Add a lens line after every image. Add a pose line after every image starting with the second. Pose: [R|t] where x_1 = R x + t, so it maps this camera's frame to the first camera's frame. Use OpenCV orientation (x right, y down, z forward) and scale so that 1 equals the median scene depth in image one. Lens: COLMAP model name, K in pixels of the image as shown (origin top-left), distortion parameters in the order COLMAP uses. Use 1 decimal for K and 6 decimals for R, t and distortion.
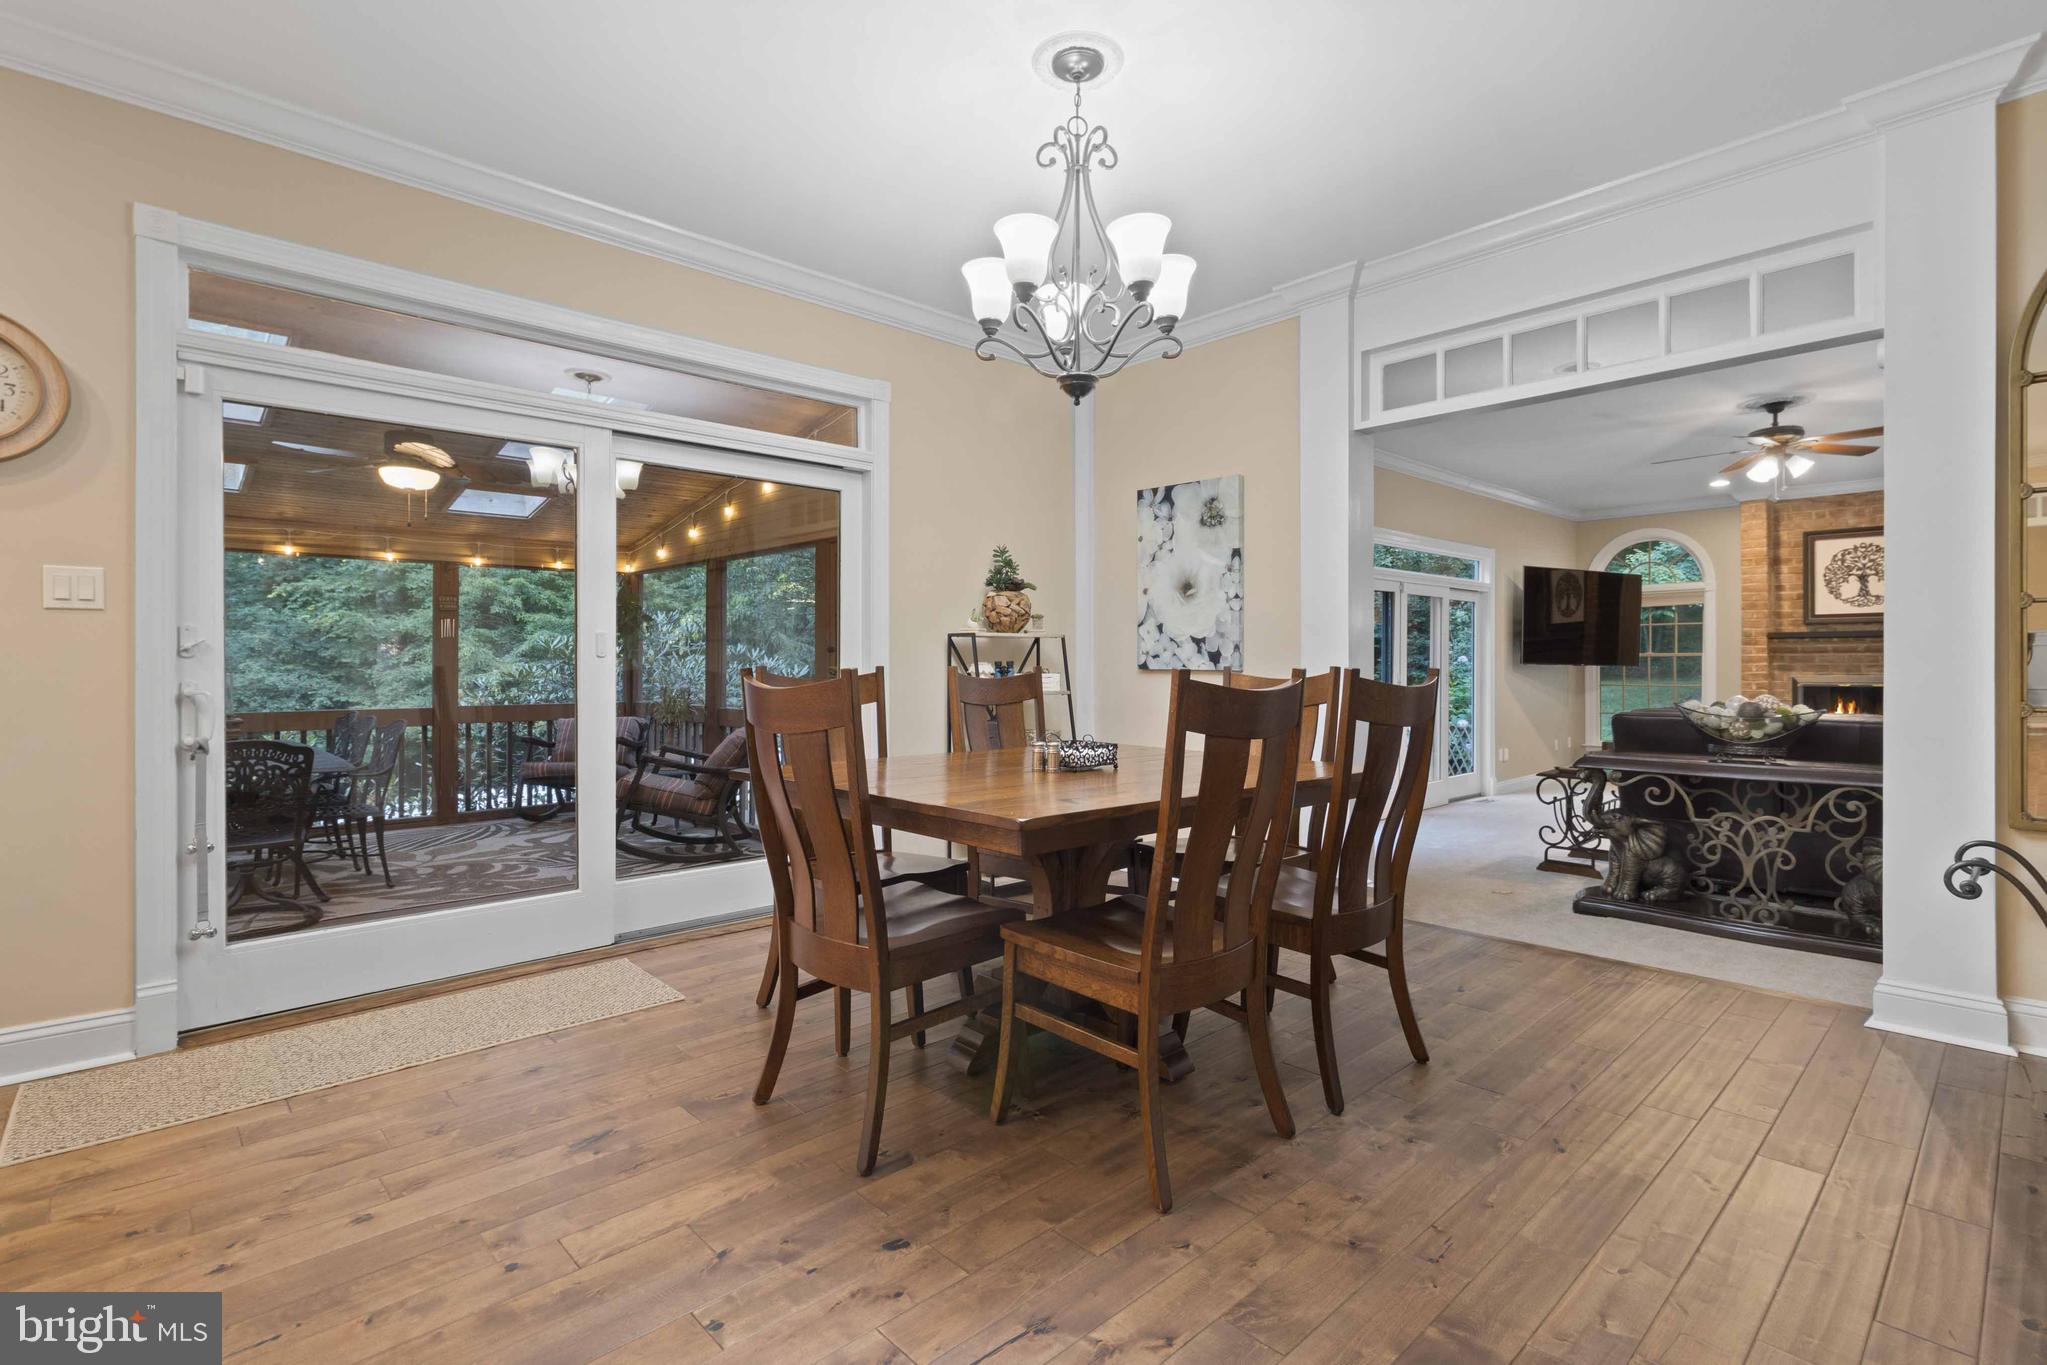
lens RADIAL K [[954.6, 0, 1032.6], [0, 954.6, 659.3], [0, 0, 1]] dist [0.006479, 0.000512]
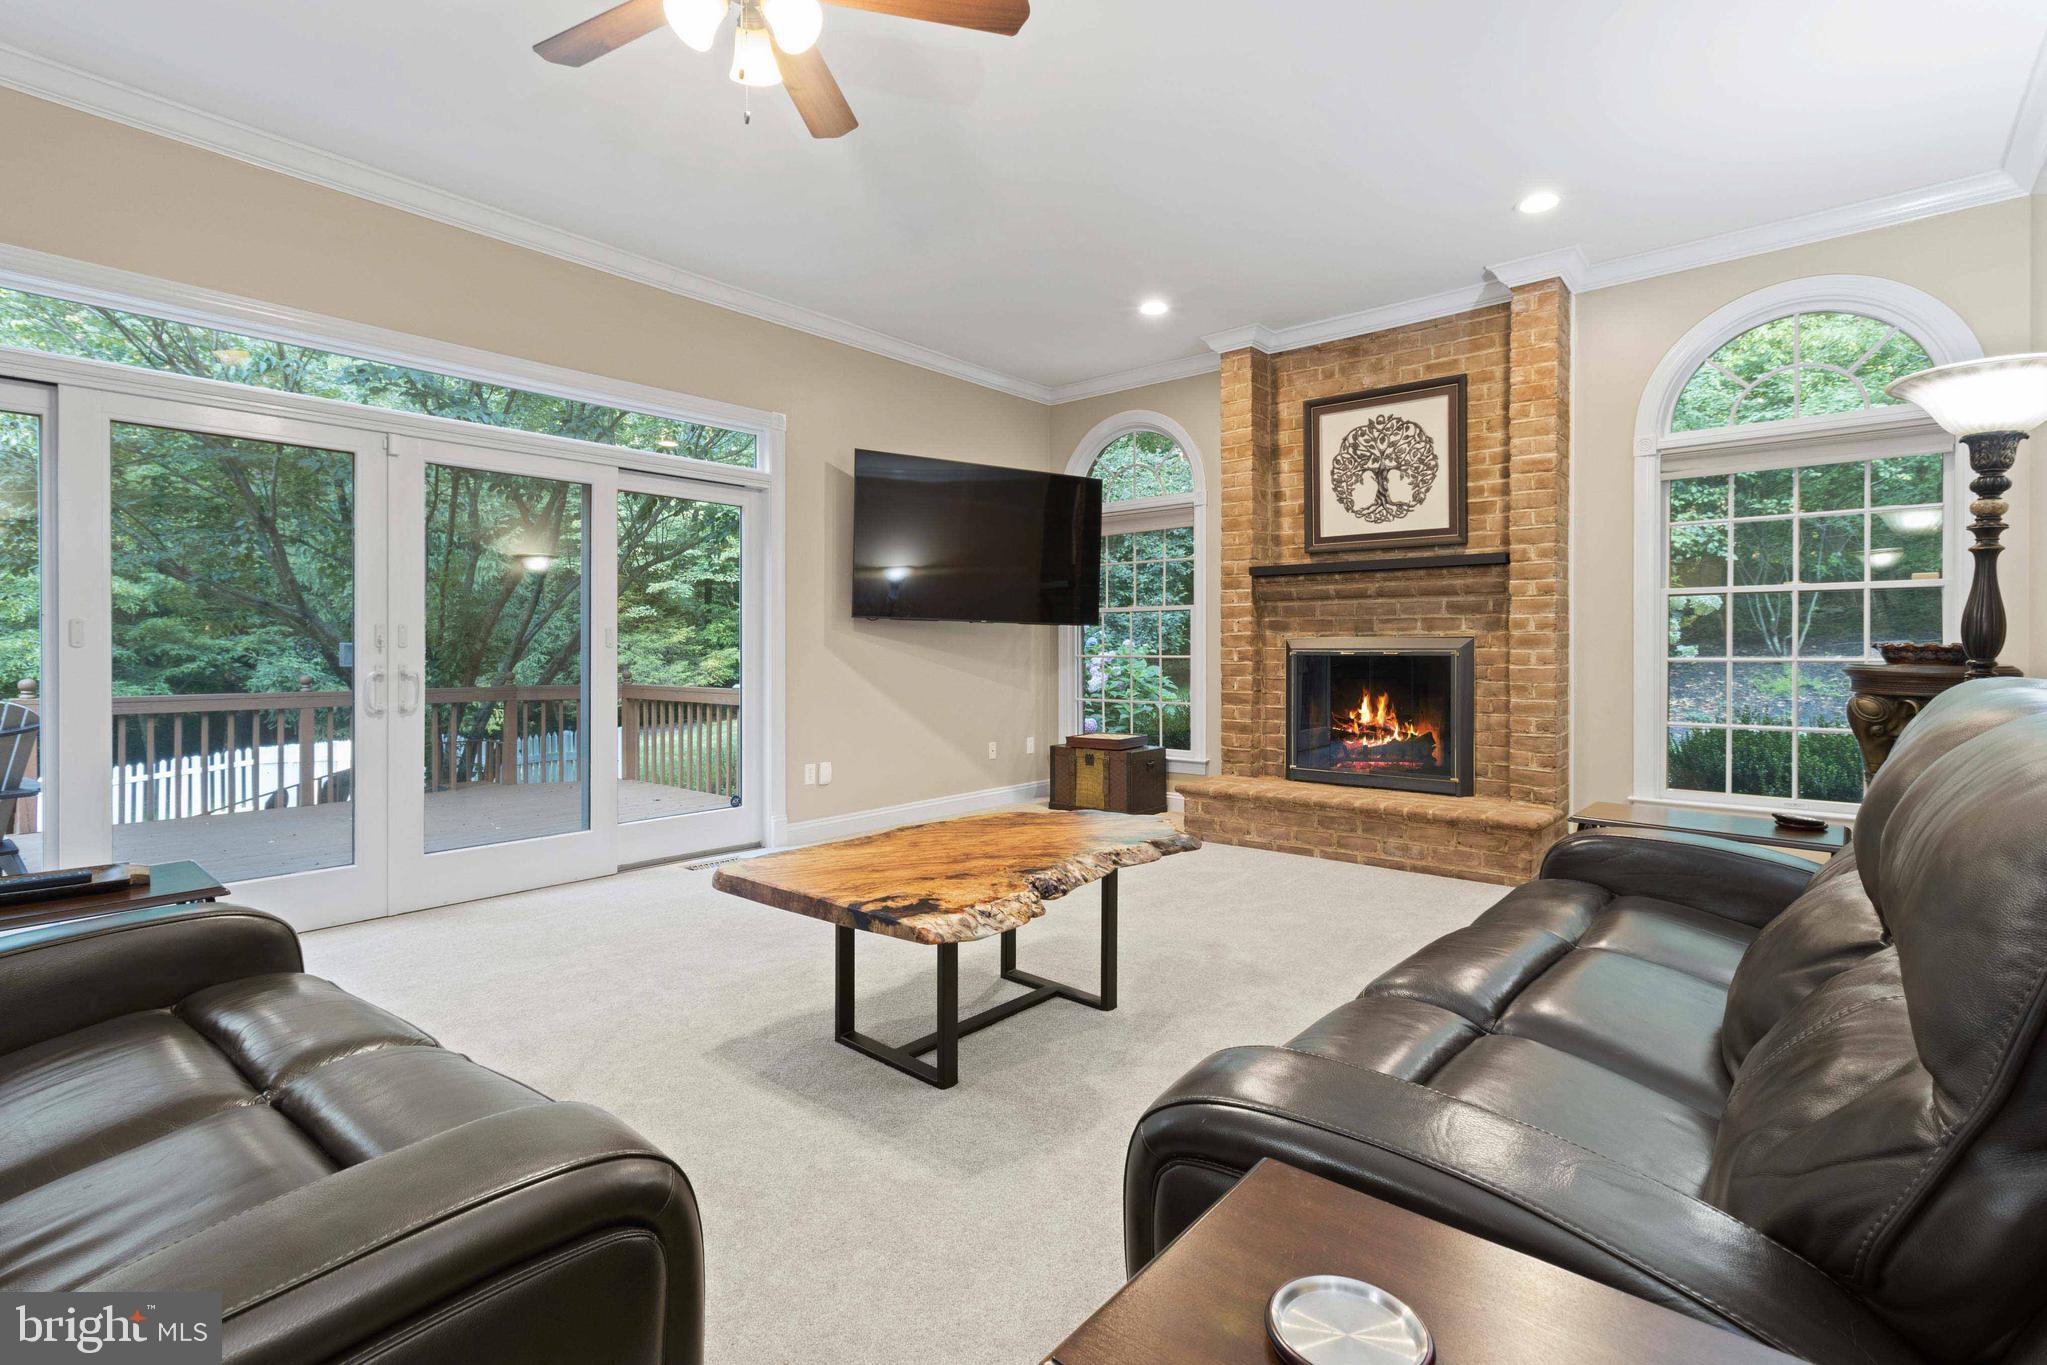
lens RADIAL K [[954.6, 0, 1012.5], [0, 954.6, 647.7], [0, 0, 1]] dist [0.006479, 0.000512]
pose [[0.994536, 0.001616, 0.104386, 0.571579], [-0.002248, 0.999980, 0.005941, 0.020371], [-0.104374, -0.006143, 0.994519, 0.427431]]
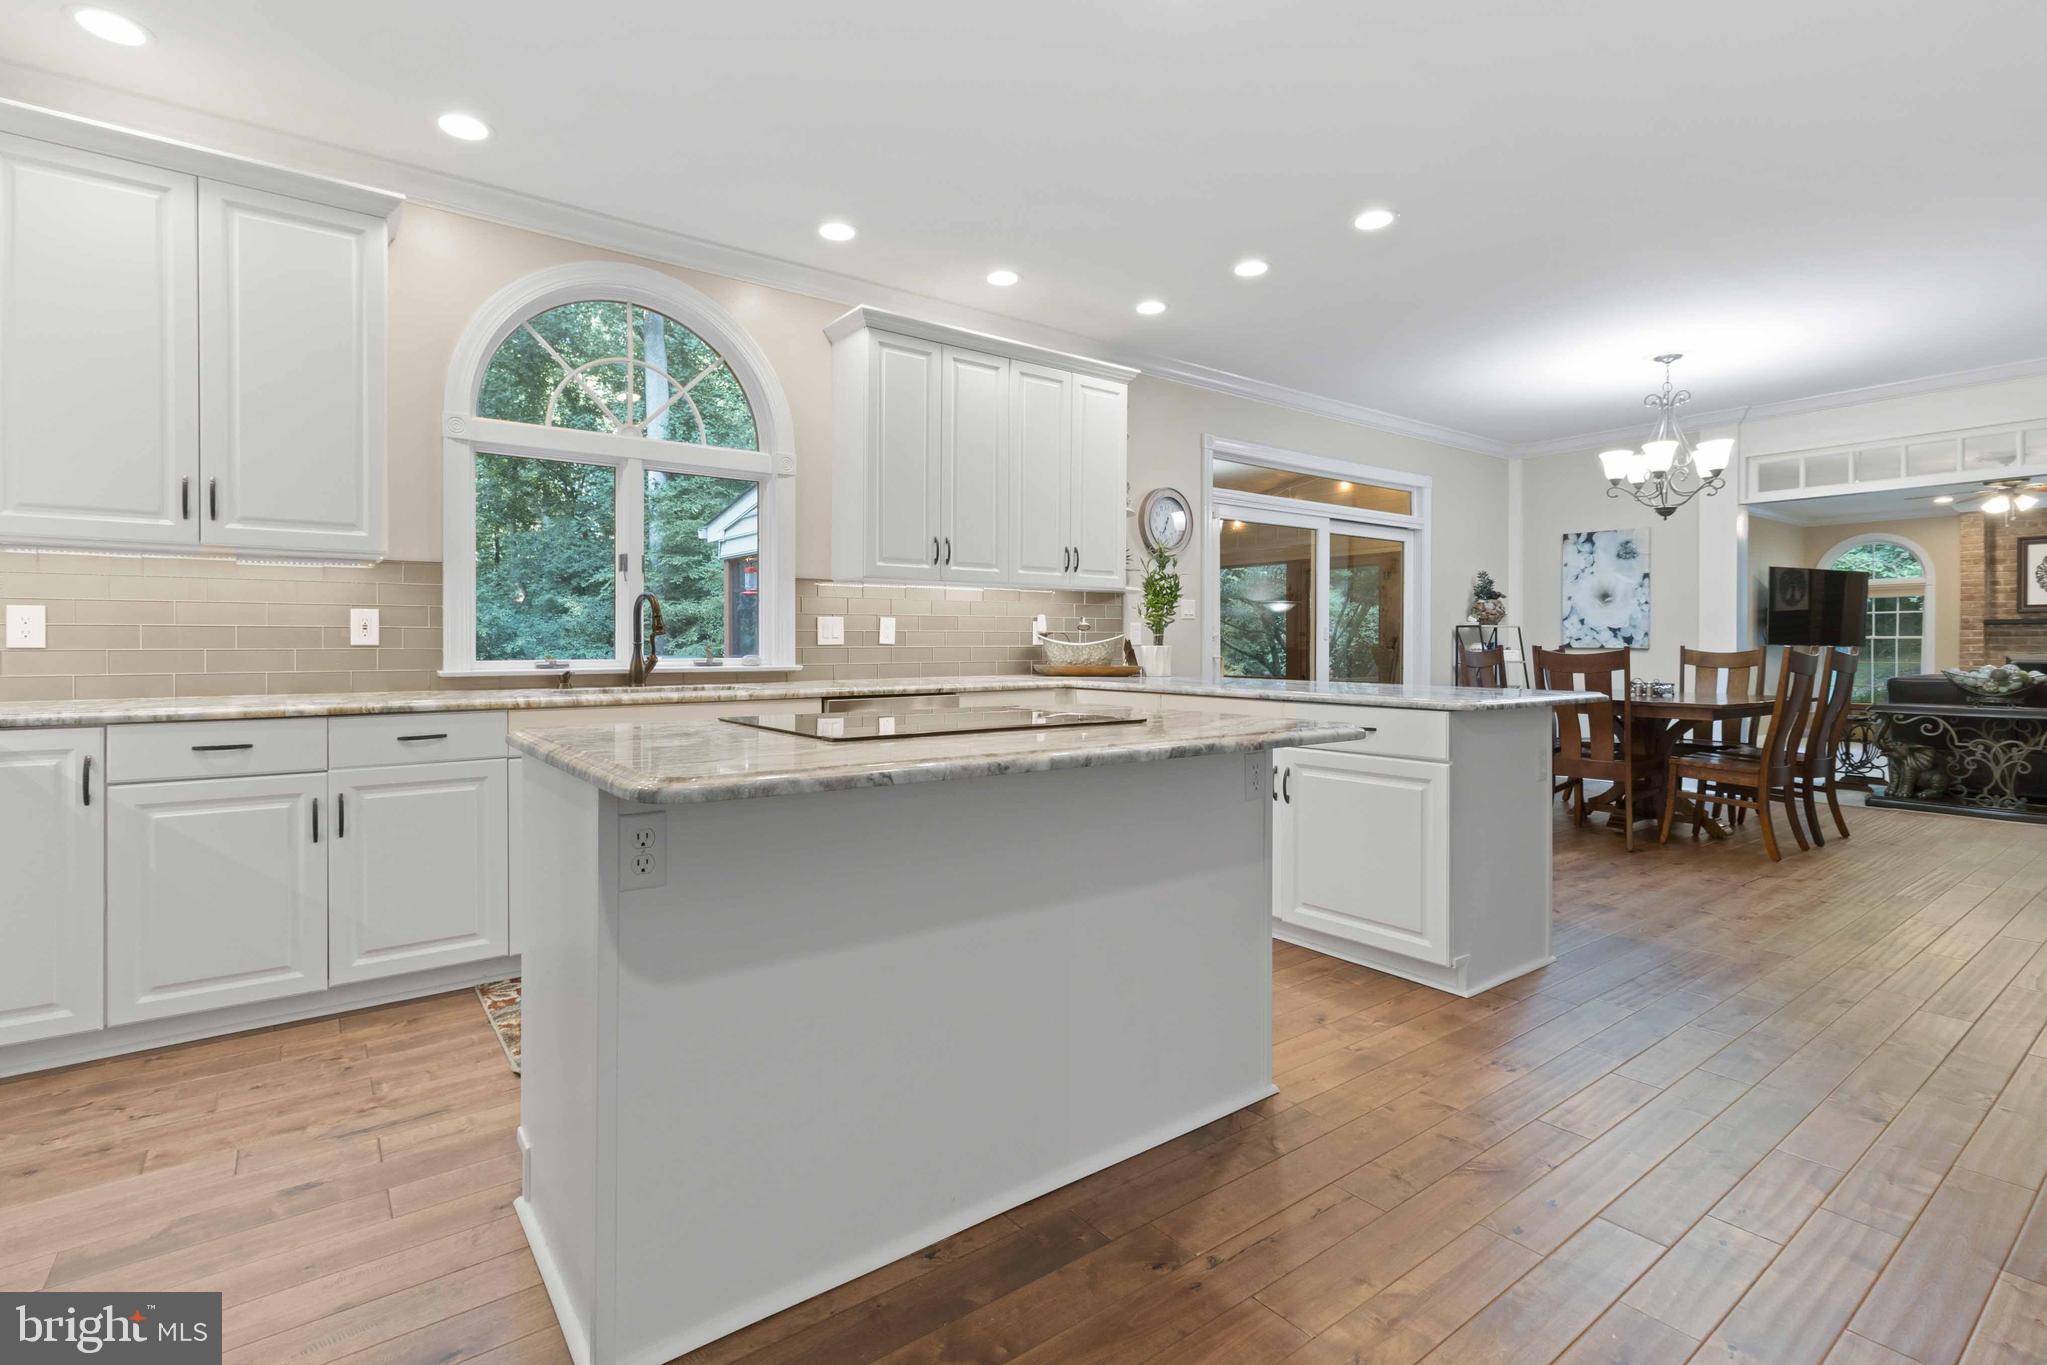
lens RADIAL K [[954.6, 0, 1021.8], [0, 954.6, 647.4], [0, 0, 1]] dist [0.006479, 0.000512]
pose [[0.994184, 0.002085, -0.107676, -0.340288], [-0.001153, 0.999961, 0.008716, -0.001482], [0.107690, -0.008542, 0.994148, -0.373556]]
